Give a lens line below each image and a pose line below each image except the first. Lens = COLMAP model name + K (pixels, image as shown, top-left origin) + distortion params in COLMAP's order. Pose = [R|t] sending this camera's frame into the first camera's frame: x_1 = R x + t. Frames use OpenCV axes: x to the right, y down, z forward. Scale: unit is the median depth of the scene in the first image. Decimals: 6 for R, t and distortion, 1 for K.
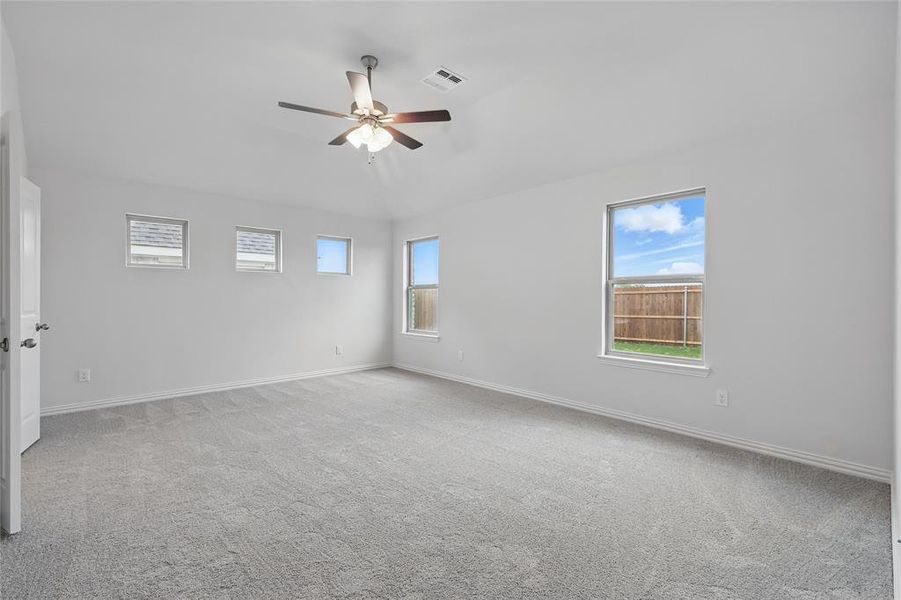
lens RADIAL K [[396.8, 0, 452.1], [0, 396.8, 294.6], [0, 0, 1]] dist [0.002859, -0.000181]
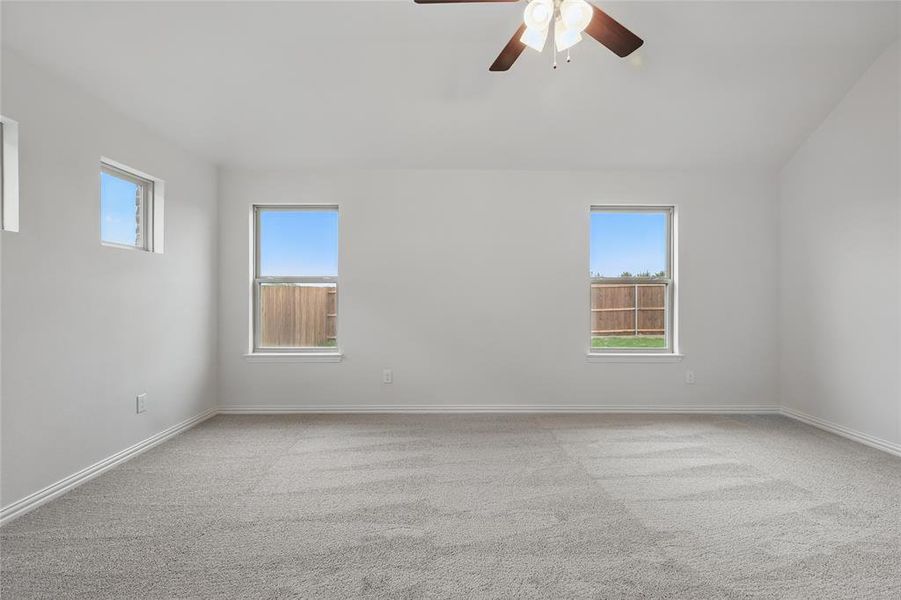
lens RADIAL K [[380.9, 0, 450.5], [0, 380.9, 300.0], [0, 0, 1]] dist [0.000473, -0.000039]
pose [[0.685684, -0.020341, 0.727616, -0.350301], [0.007498, 0.999754, 0.020882, 0.002776], [-0.727861, -0.008863, 0.685667, 0.390985]]
